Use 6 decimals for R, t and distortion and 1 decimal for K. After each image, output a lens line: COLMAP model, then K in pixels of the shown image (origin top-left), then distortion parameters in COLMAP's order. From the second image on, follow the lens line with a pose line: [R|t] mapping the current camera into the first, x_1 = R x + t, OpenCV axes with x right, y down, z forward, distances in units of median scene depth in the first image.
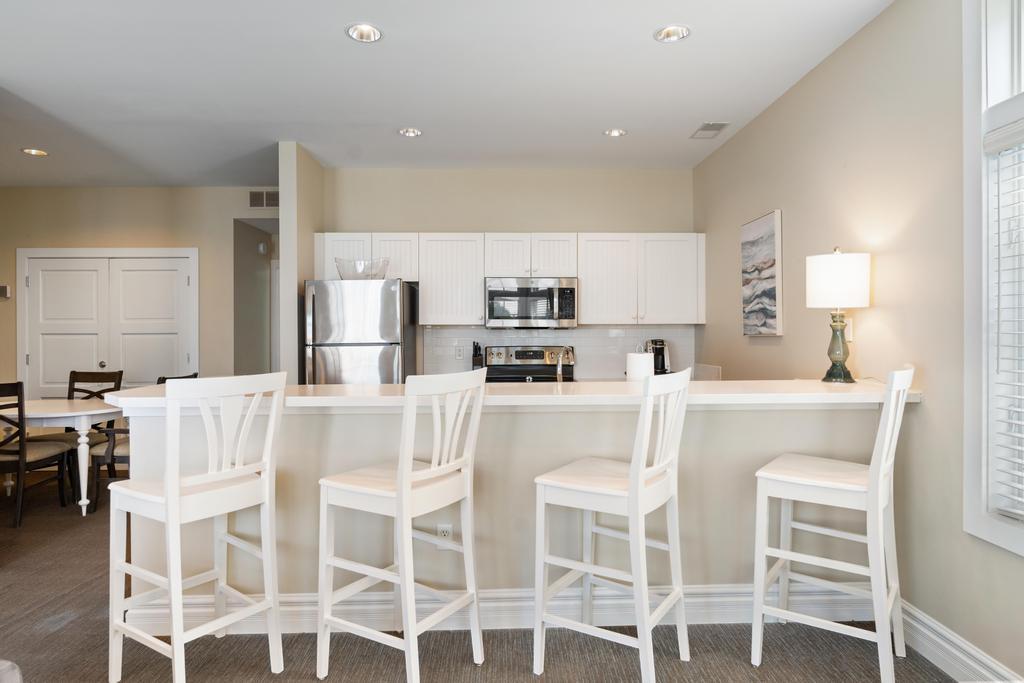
lens RADIAL K [[603.4, 0, 512.1], [0, 603.4, 334.4], [0, 0, 1]] dist [0.000665, -0.001814]
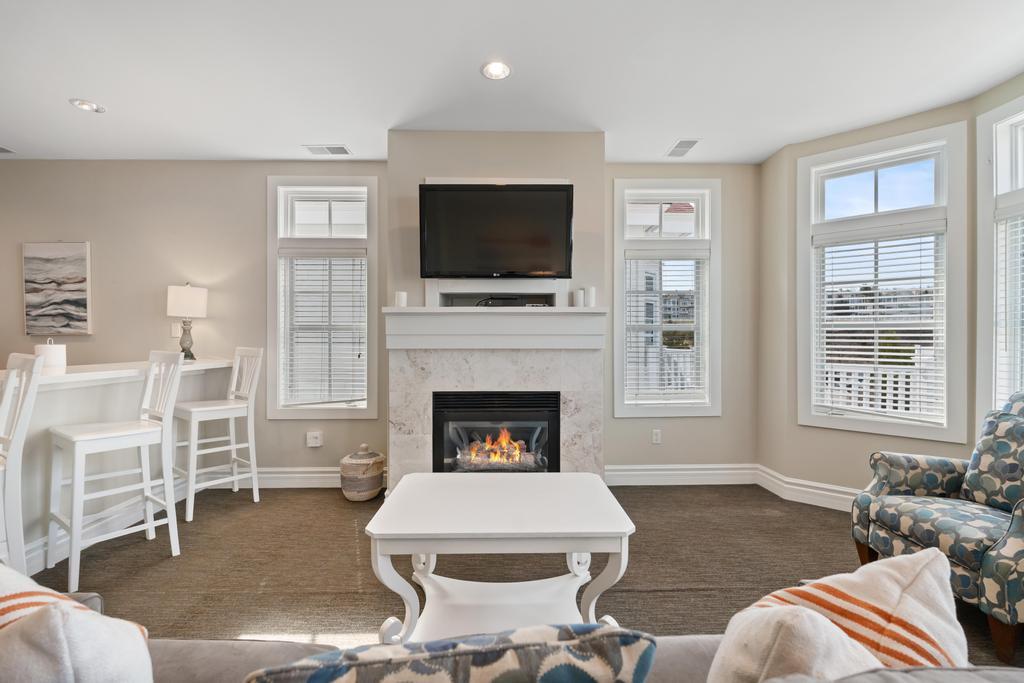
lens RADIAL K [[454.7, 0, 513.6], [0, 454.7, 339.0], [0, 0, 1]] dist [-0.003015, -0.000730]
pose [[0.011023, 0.009575, 0.999893, -0.470740], [0.005869, 0.999936, -0.009640, 0.023194], [-0.999922, 0.005974, 0.010966, 0.028568]]
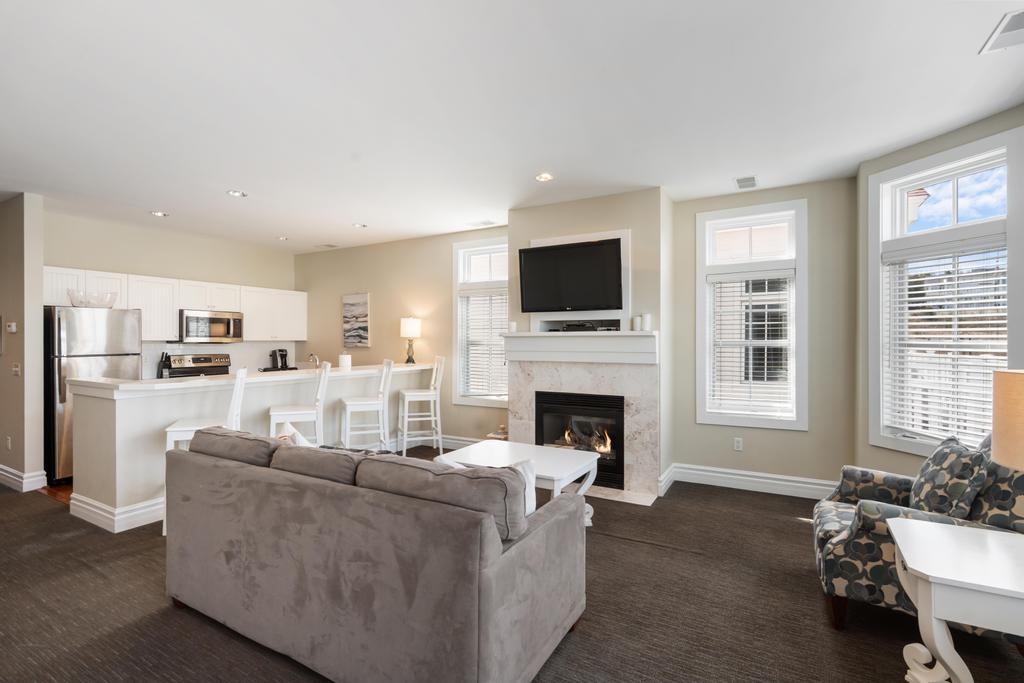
lens RADIAL K [[477.7, 0, 515.0], [0, 477.7, 341.1], [0, 0, 1]] dist [-0.005110, 0.000098]
pose [[0.519571, 0.004938, 0.854413, -0.695672], [0.001337, 0.999977, -0.006592, -0.006446], [-0.854426, 0.004567, 0.519553, -0.361820]]
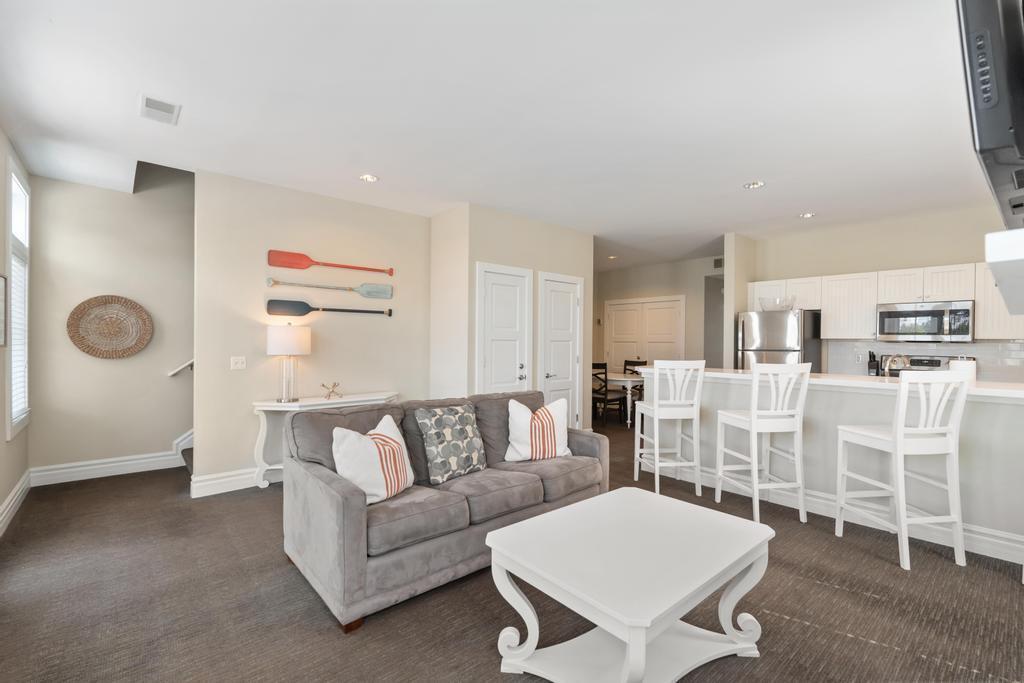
lens RADIAL K [[454.7, 0, 510.9], [0, 454.7, 336.2], [0, 0, 1]] dist [-0.003015, -0.000730]
pose [[0.634509, 0.002096, -0.772913, 0.248426], [-0.015601, 0.999827, -0.010097, 0.001504], [0.772758, 0.018465, 0.634432, -0.322781]]
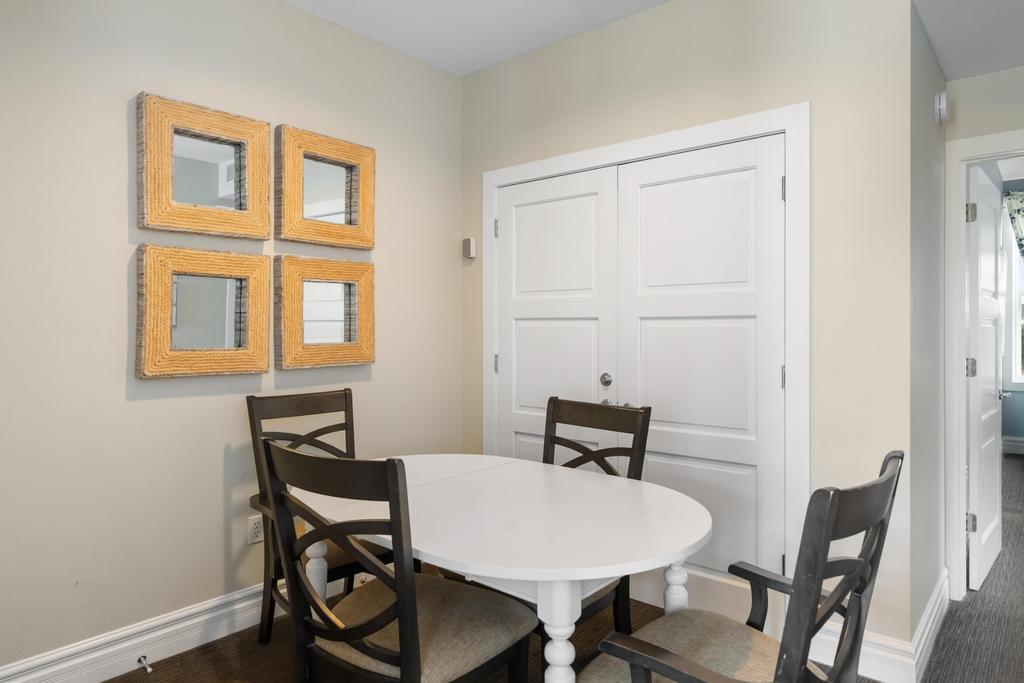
lens RADIAL K [[629.5, 0, 511.0], [0, 629.5, 331.0], [0, 0, 1]] dist [0.000346, 0.001647]
pose [[0.739541, 0.006750, -0.673078, -0.505373], [-0.001637, 0.999965, 0.008229, 0.007348], [0.673110, -0.004984, 0.739526, 0.734436]]
